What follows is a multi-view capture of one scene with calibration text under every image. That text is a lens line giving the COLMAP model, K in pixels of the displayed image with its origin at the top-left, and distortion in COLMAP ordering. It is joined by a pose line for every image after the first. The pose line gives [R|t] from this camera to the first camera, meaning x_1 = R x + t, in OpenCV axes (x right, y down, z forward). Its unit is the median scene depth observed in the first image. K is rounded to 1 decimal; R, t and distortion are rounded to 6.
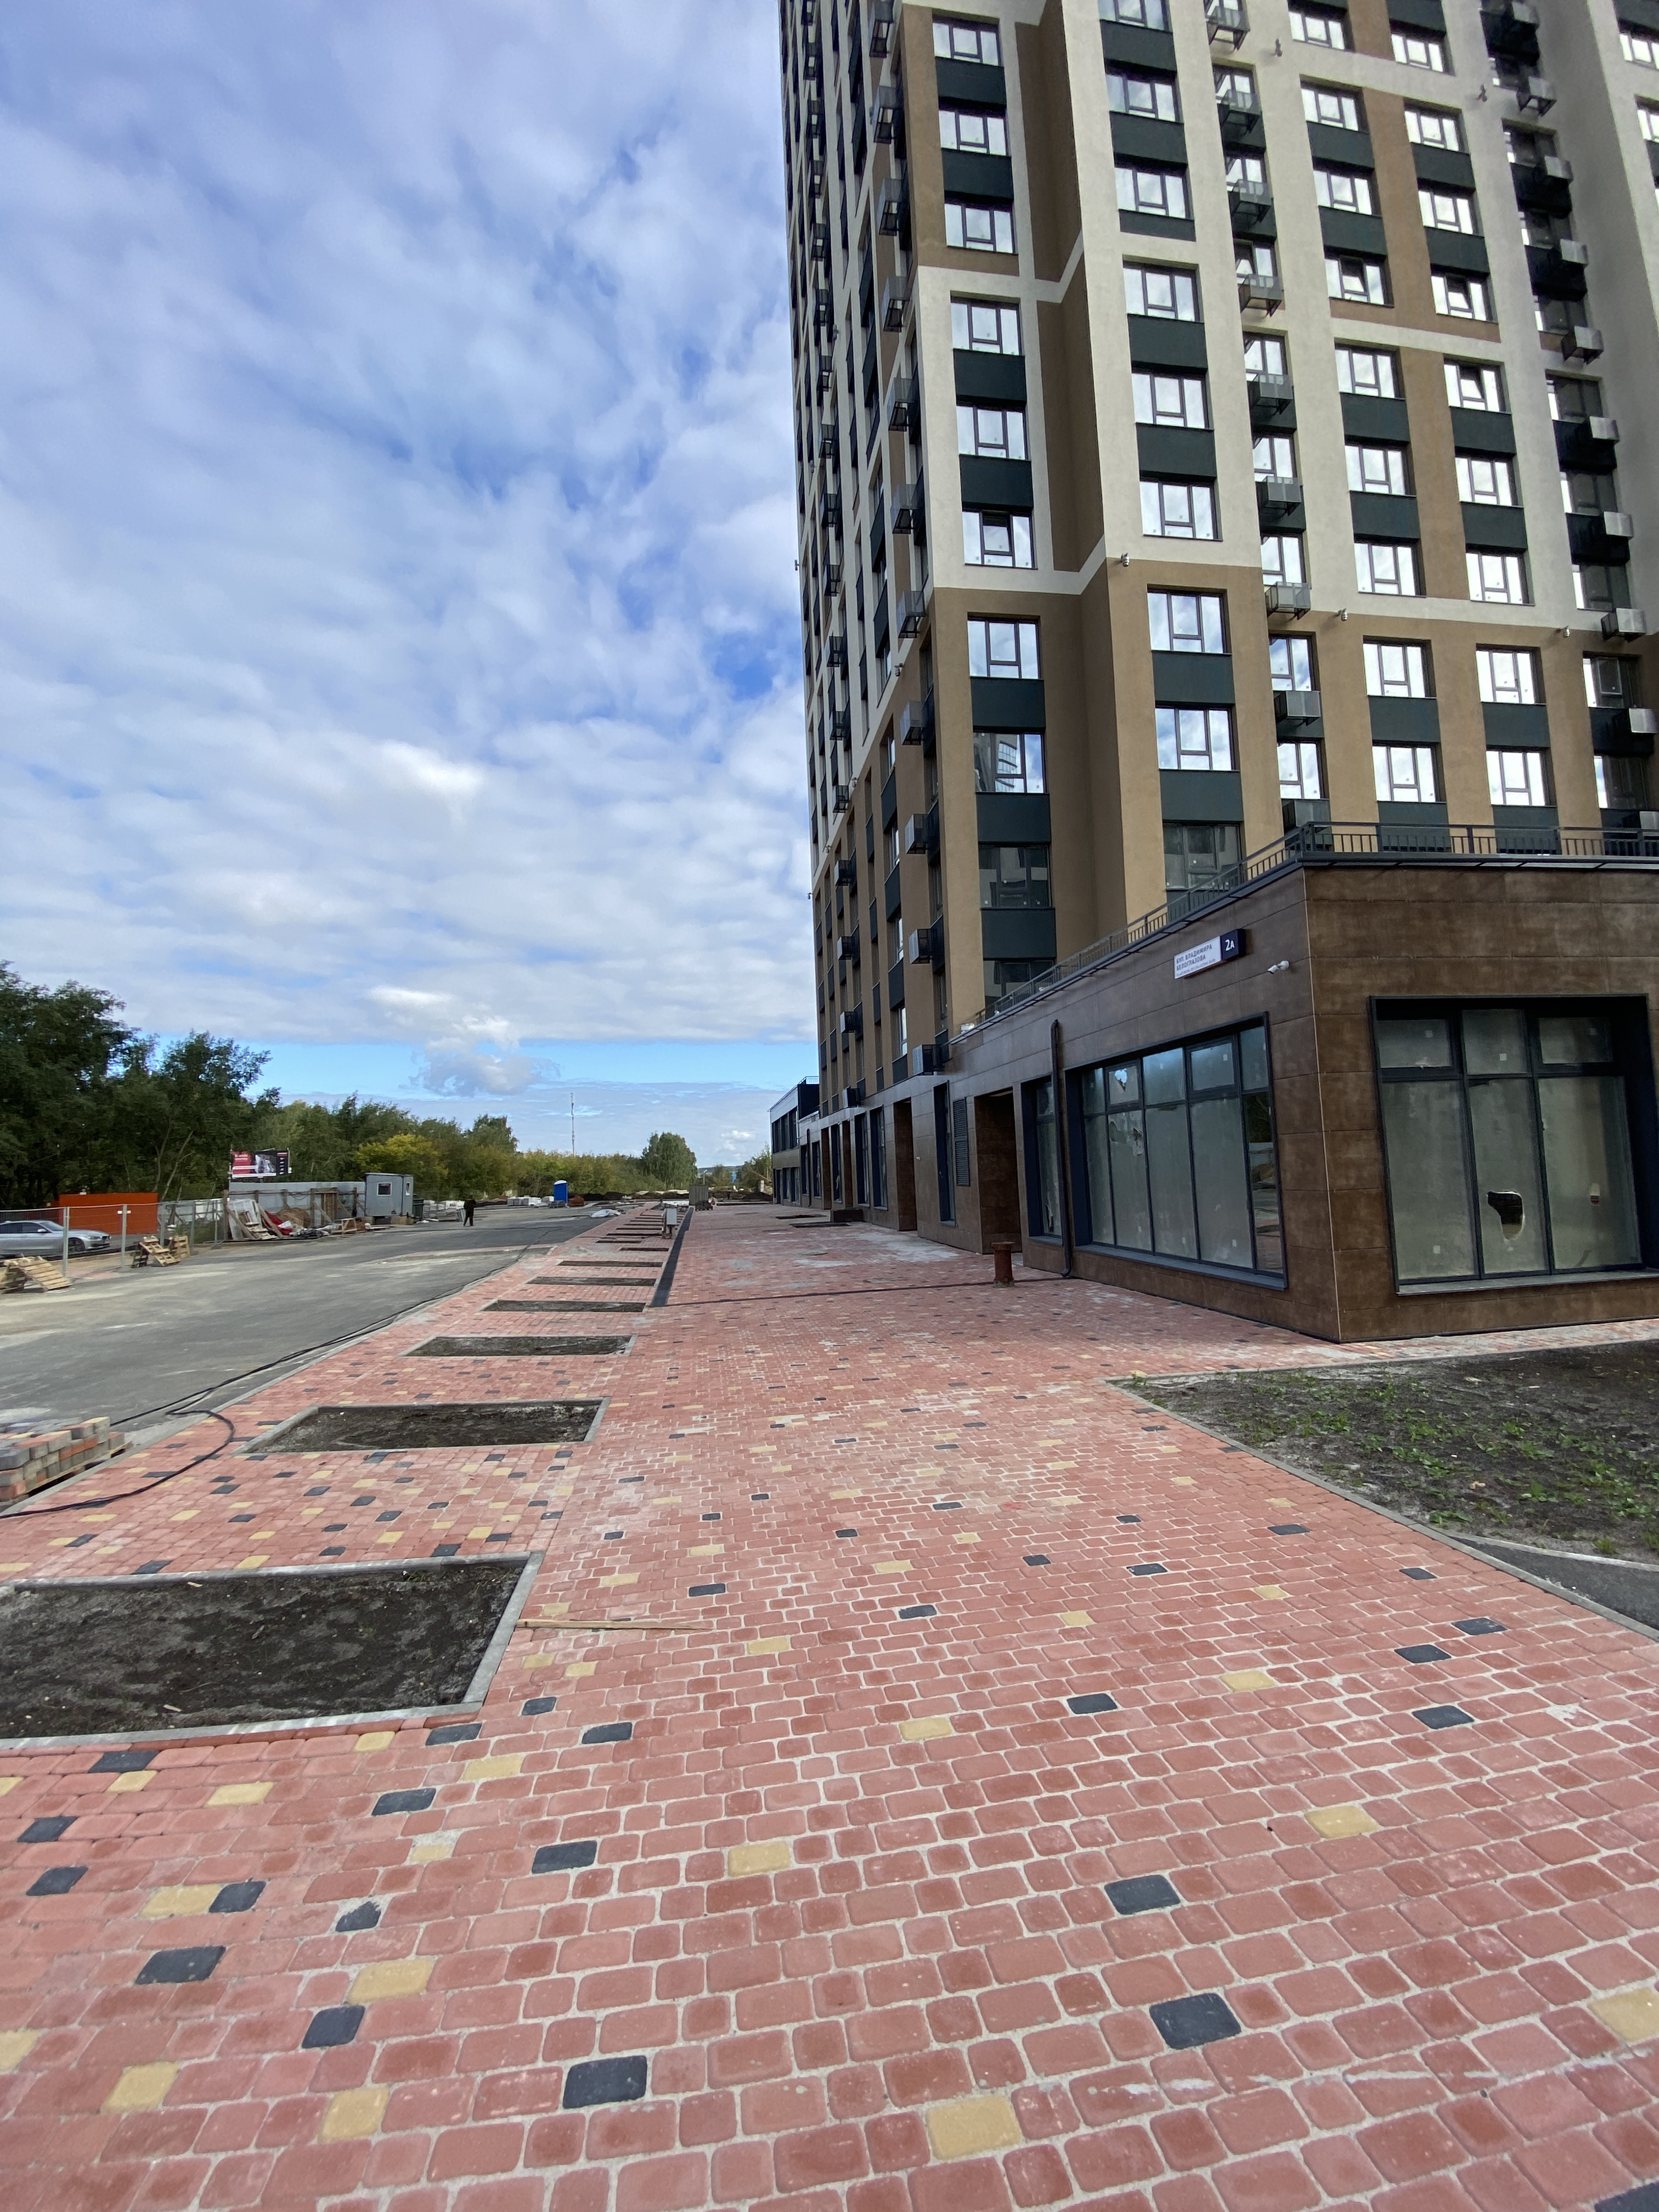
lens RADIAL K [[891.4, 0, 838.5], [0, 891.4, 1100.3], [0, 0, 1]] dist [0.023746, -0.021391]
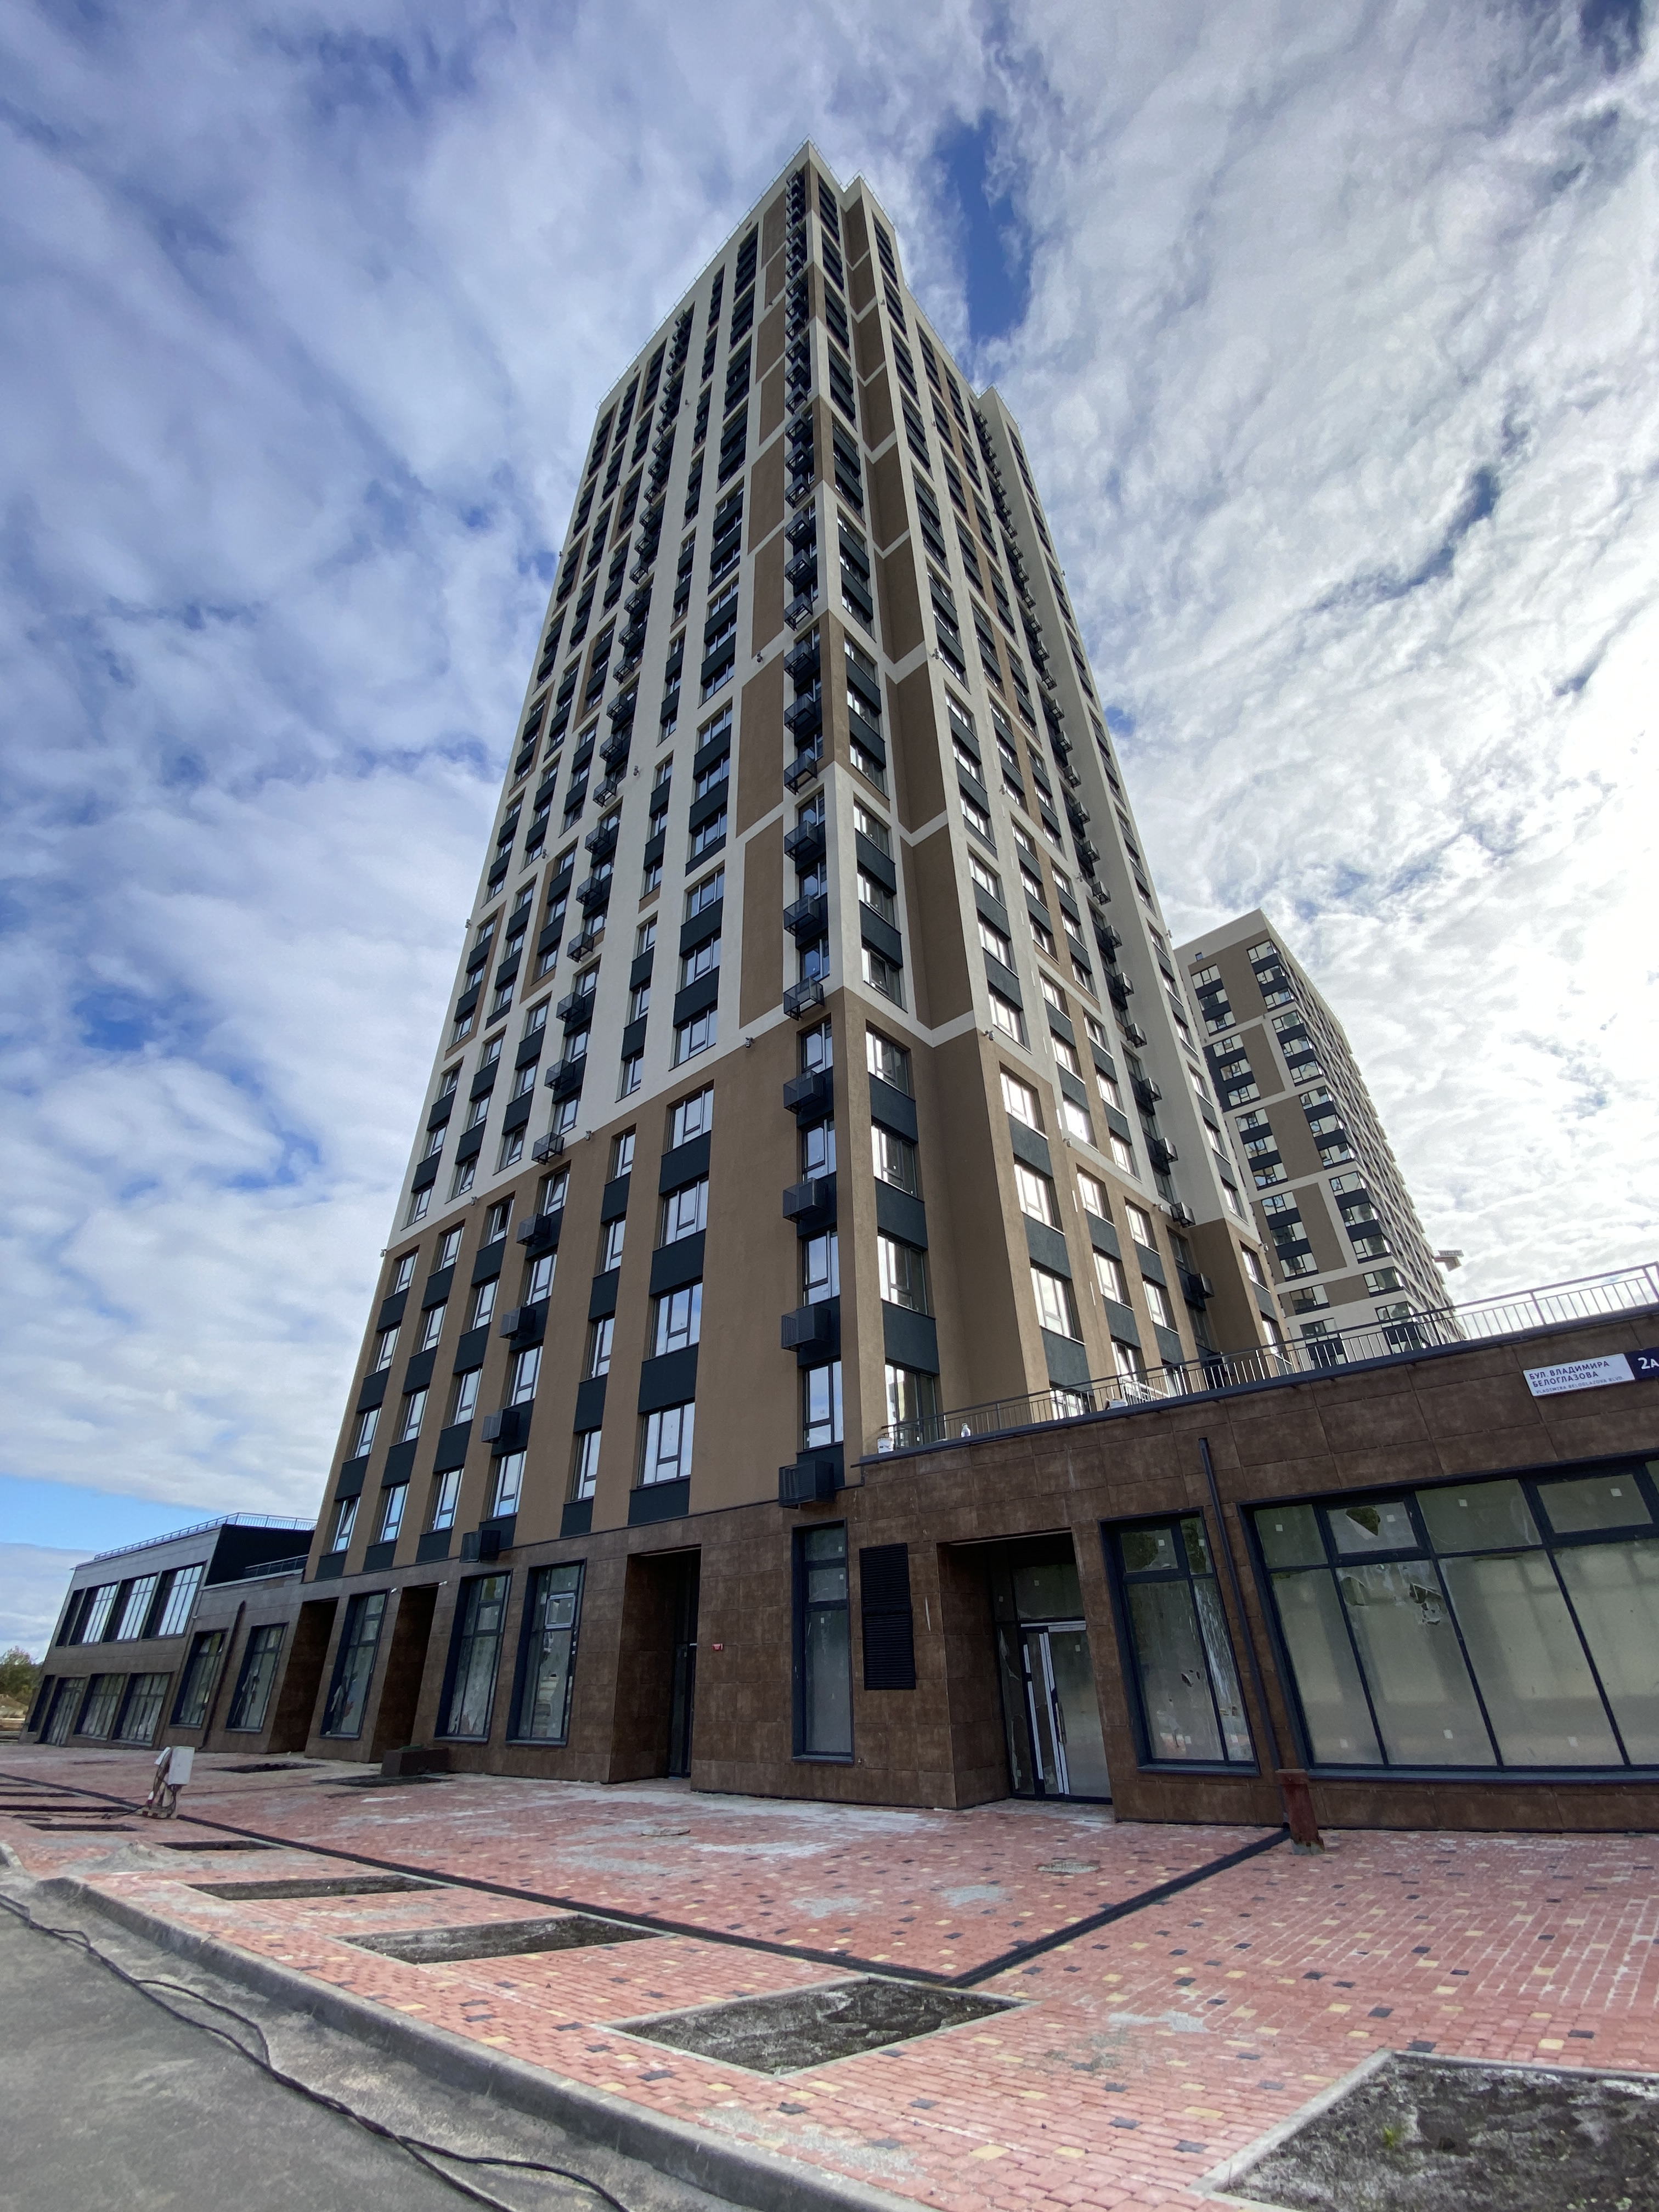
lens RADIAL K [[891.4, 0, 838.5], [0, 891.4, 1100.3], [0, 0, 1]] dist [0.023746, -0.021391]
pose [[0.777710, 0.347635, 0.523753, -0.374600], [-0.049121, 0.864234, -0.500687, 0.047591], [-0.626701, 0.363662, 0.689199, 0.342096]]
